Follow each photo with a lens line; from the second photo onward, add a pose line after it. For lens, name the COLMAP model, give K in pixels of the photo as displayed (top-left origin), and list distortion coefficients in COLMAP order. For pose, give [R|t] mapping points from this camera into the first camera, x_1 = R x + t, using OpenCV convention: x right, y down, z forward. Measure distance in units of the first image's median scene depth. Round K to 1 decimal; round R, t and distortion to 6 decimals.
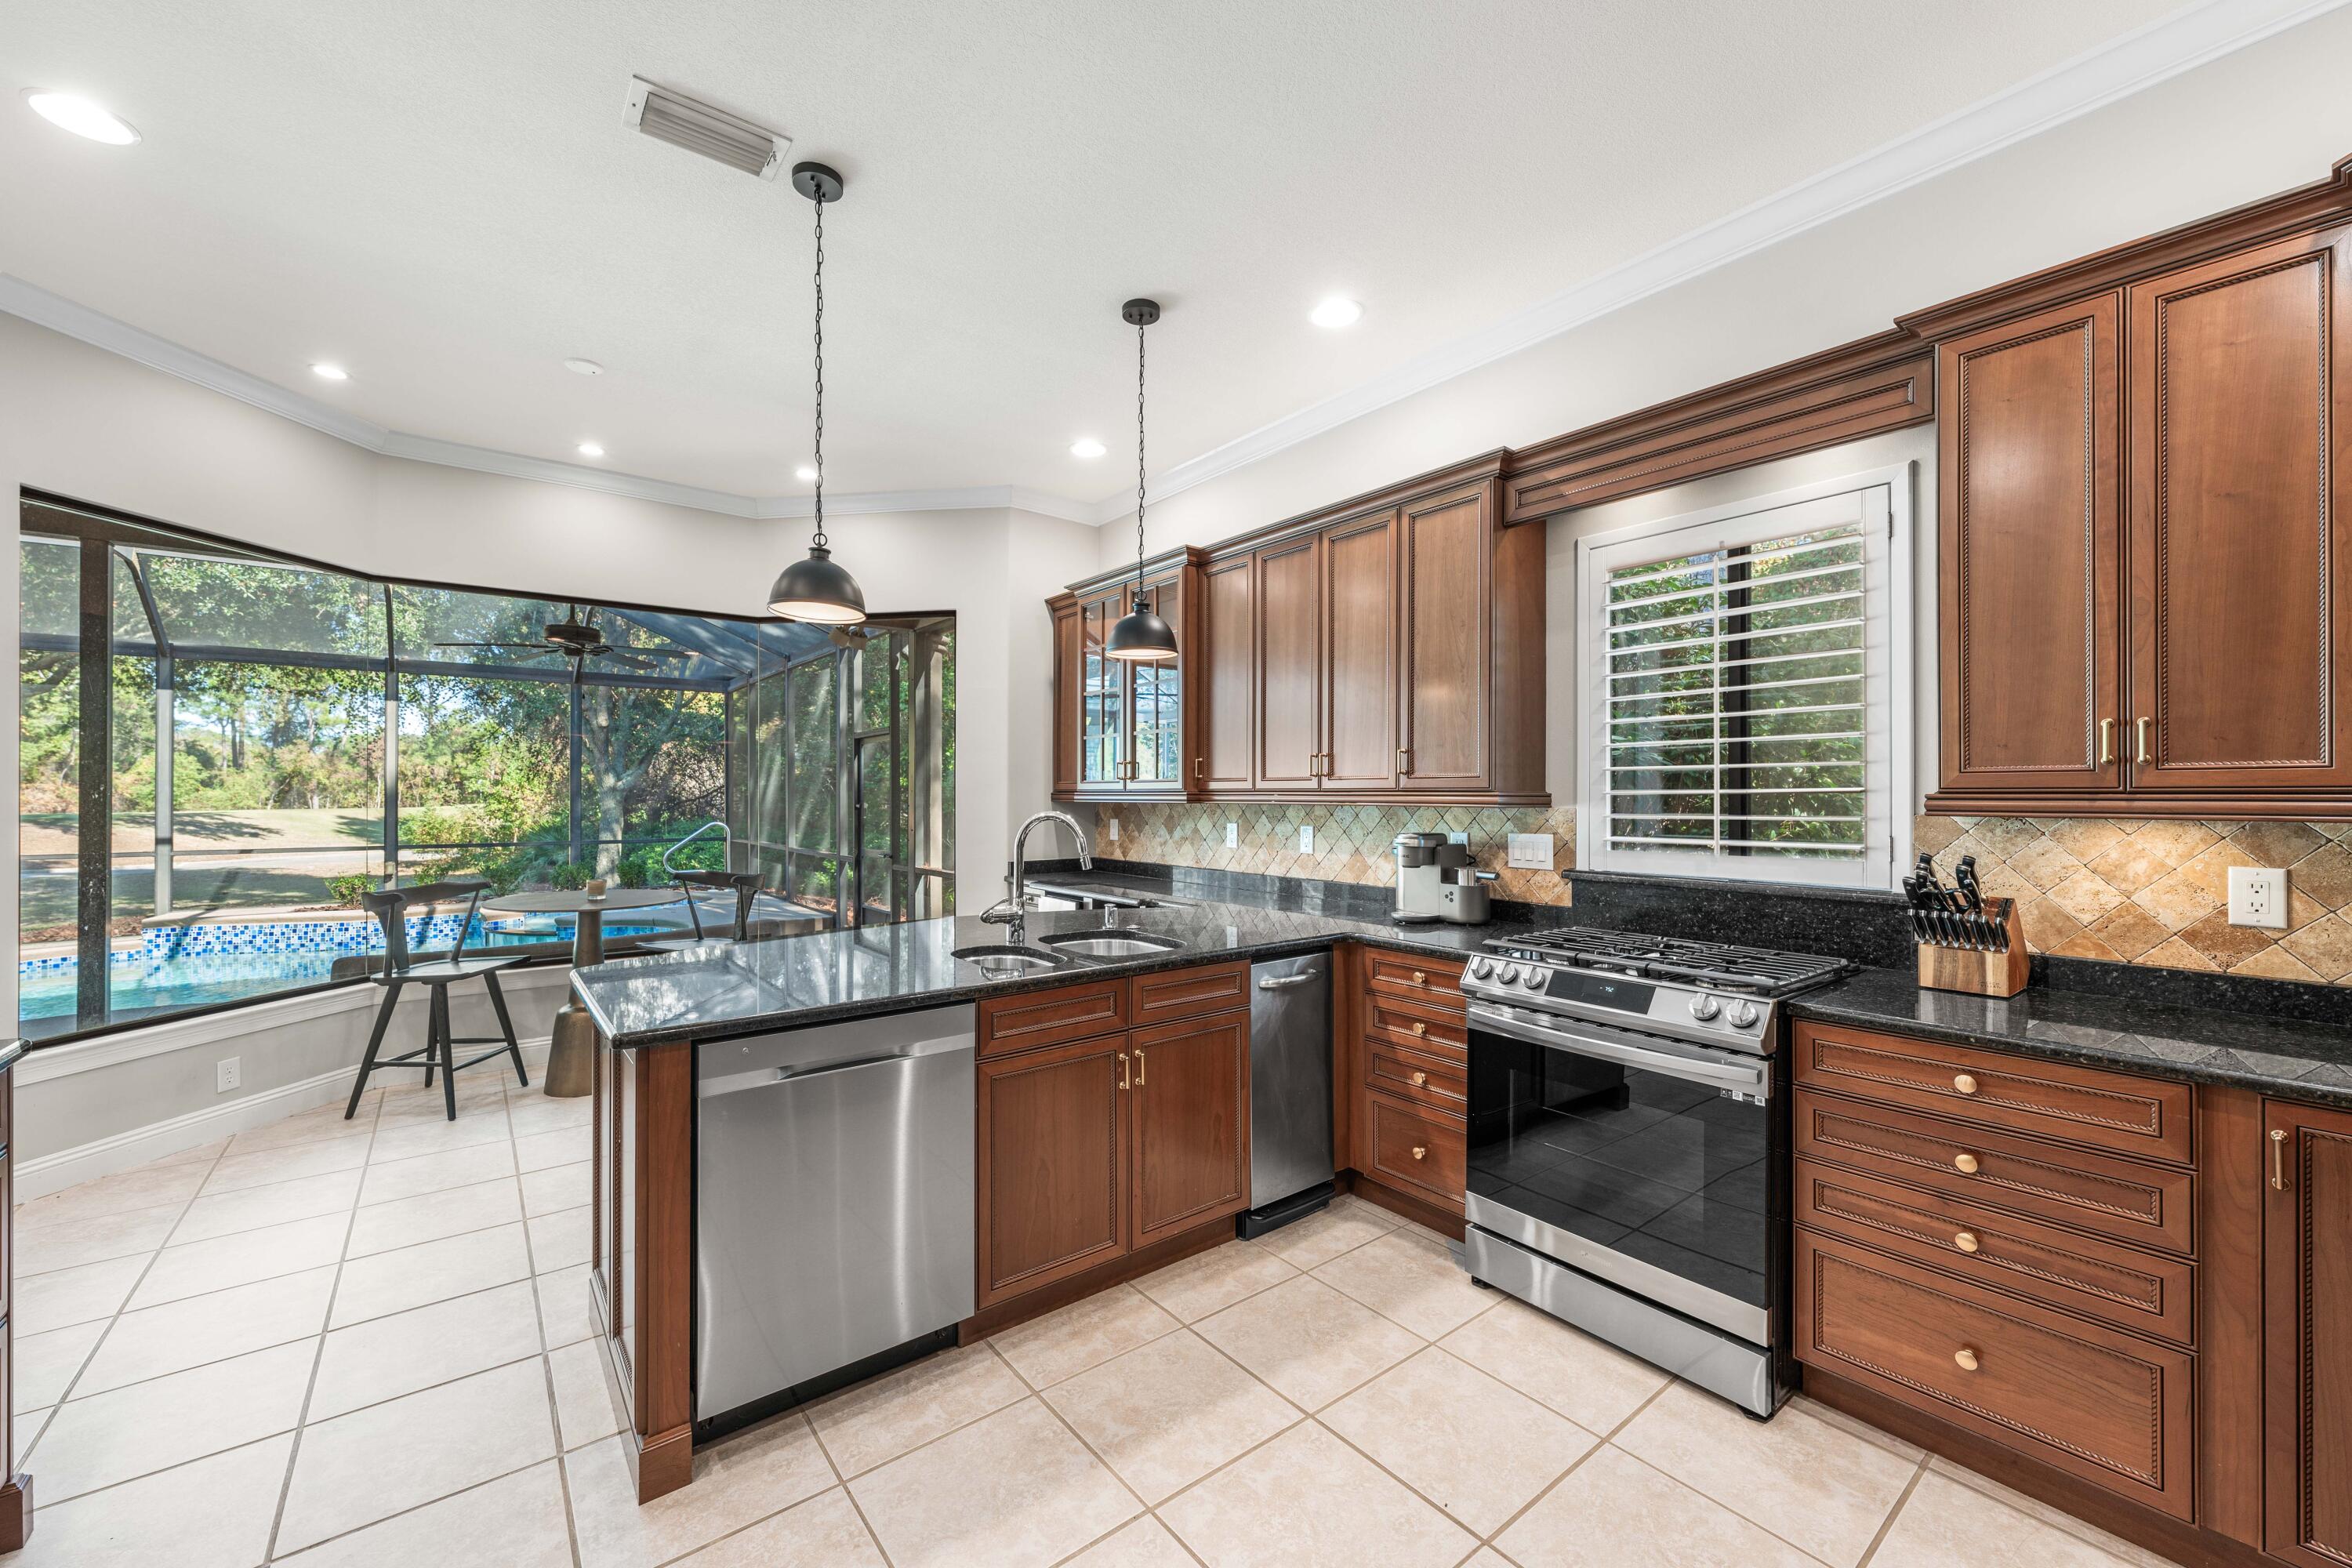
lens RADIAL K [[943.5, 0, 1176.9], [0, 943.5, 782.5], [0, 0, 1]] dist [0.008218, -0.000010]
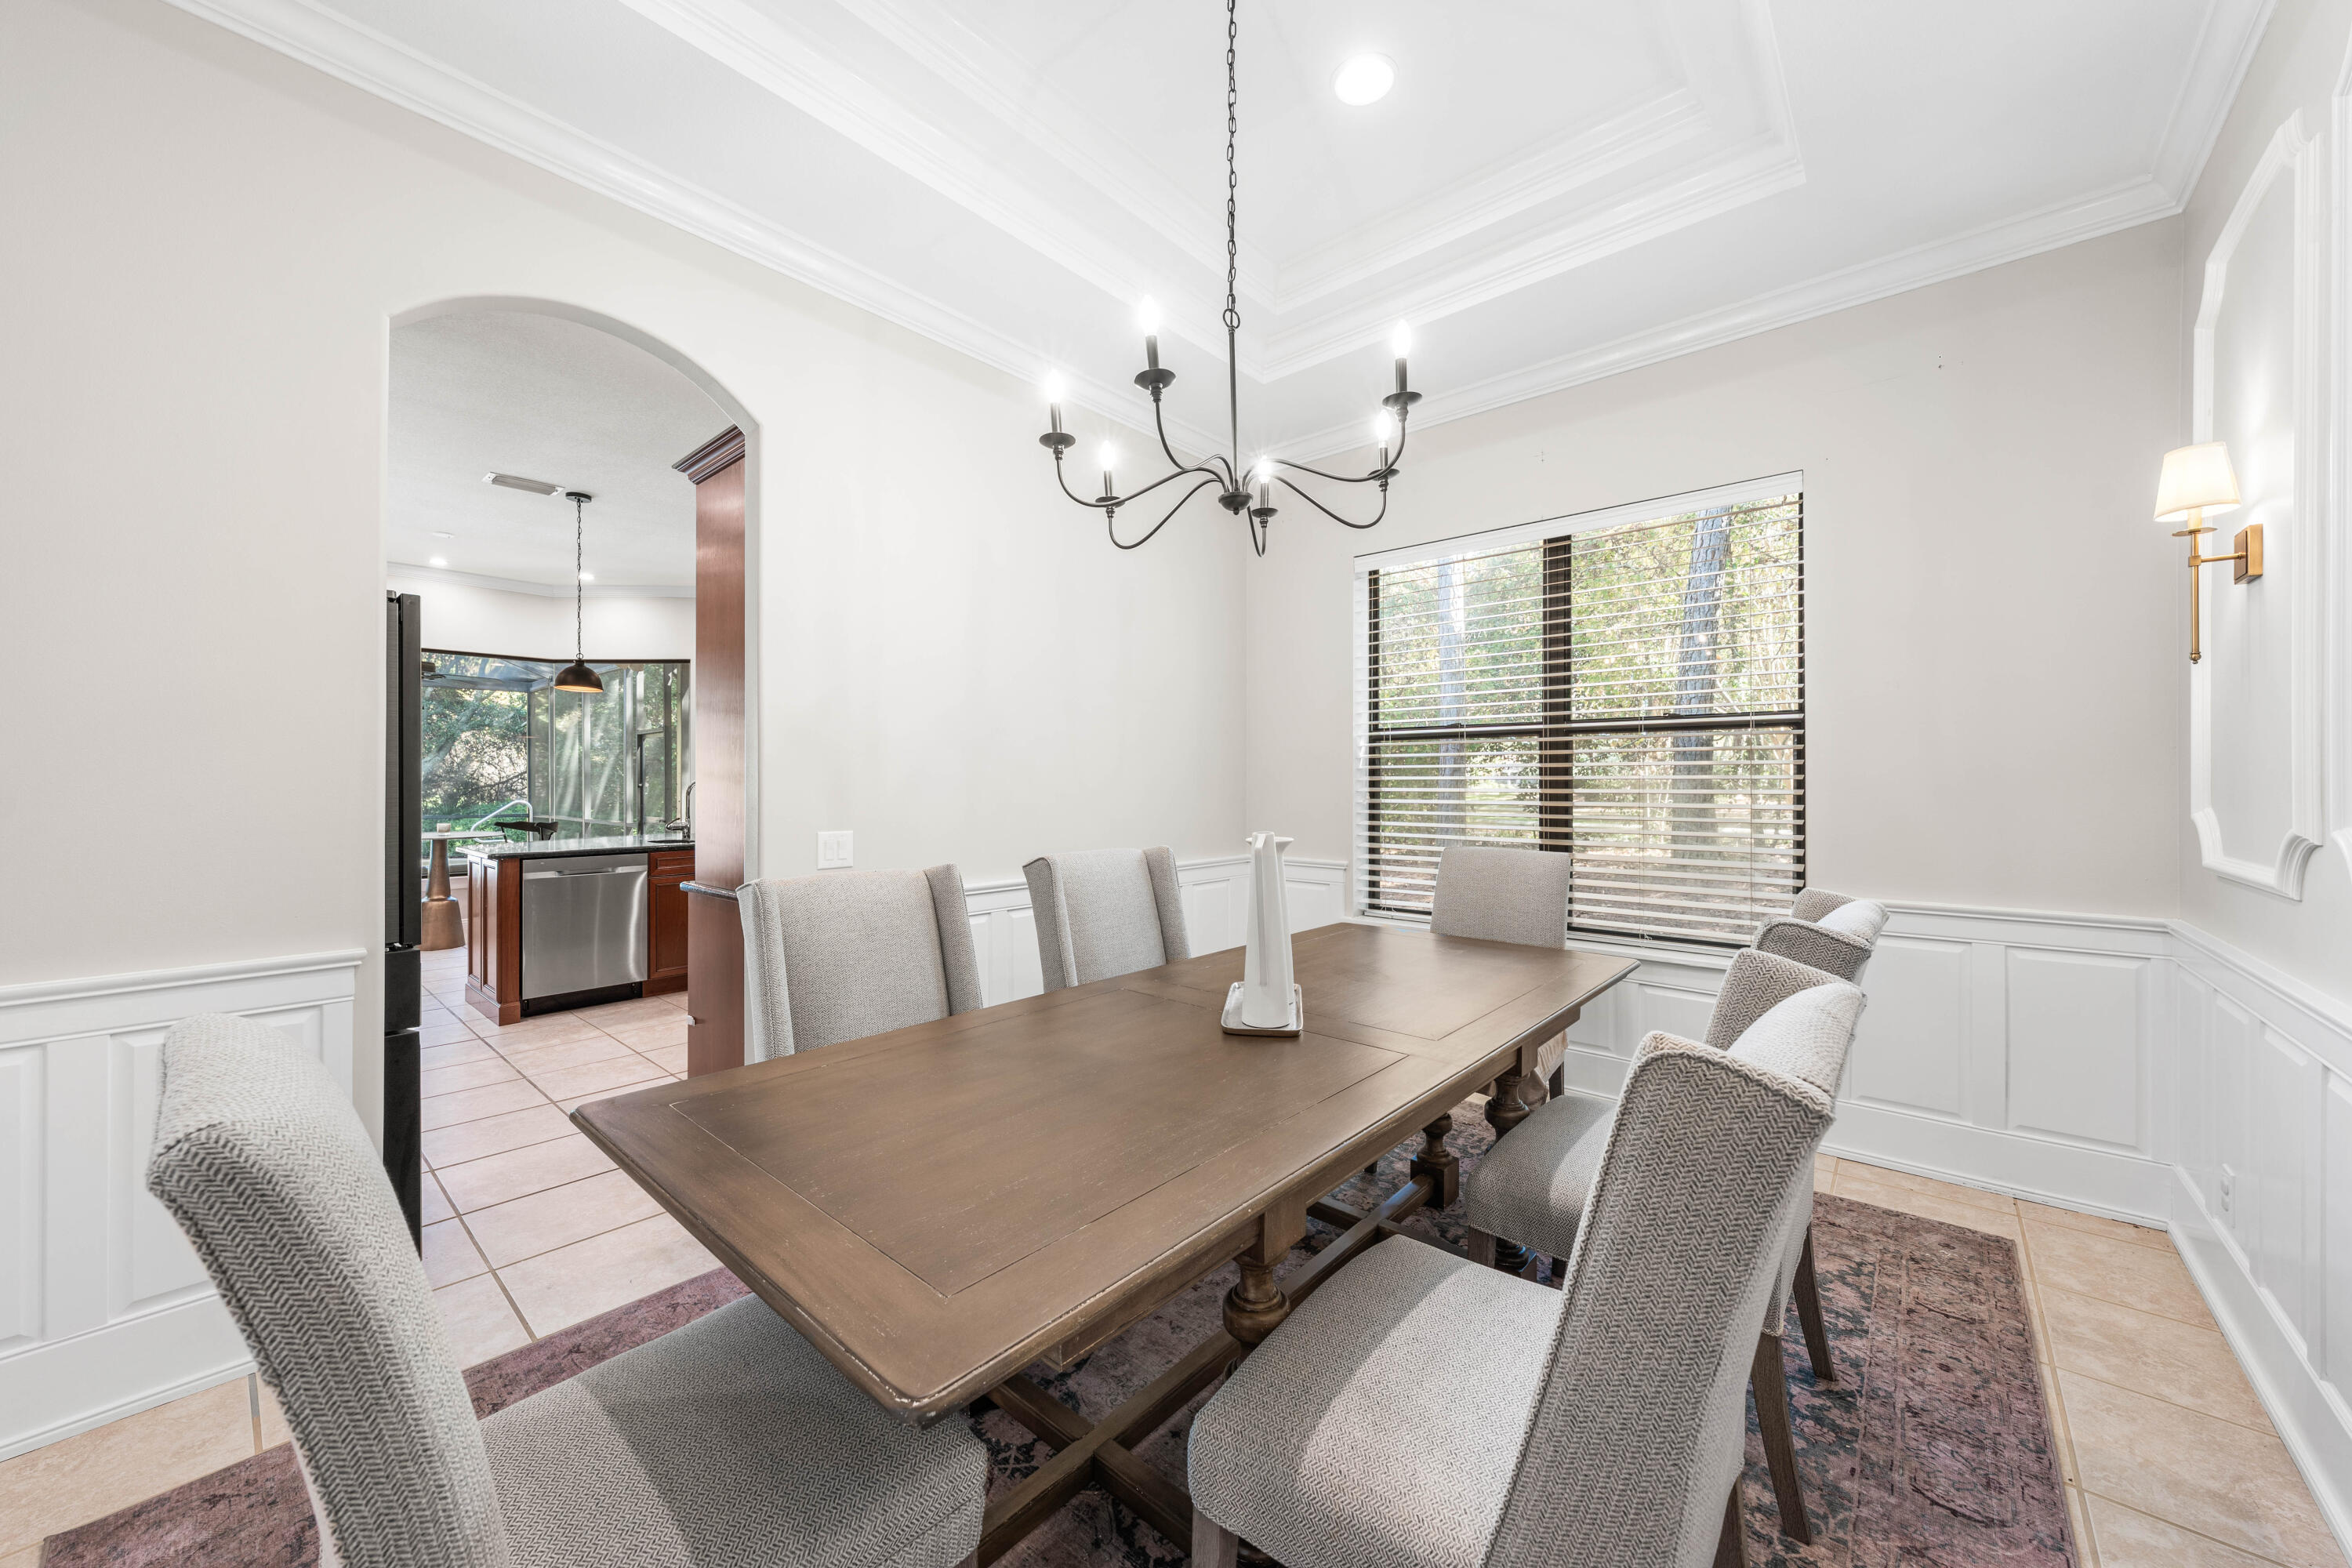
lens RADIAL K [[863.2, 0, 1169.1], [0, 863.2, 776.9], [0, 0, 1]] dist [0.007756, -0.000269]
pose [[0.981398, 0.001217, 0.191981, 0.394662], [-0.002435, 0.999978, 0.006112, 0.010260], [-0.191969, -0.006466, 0.981380, -0.847256]]
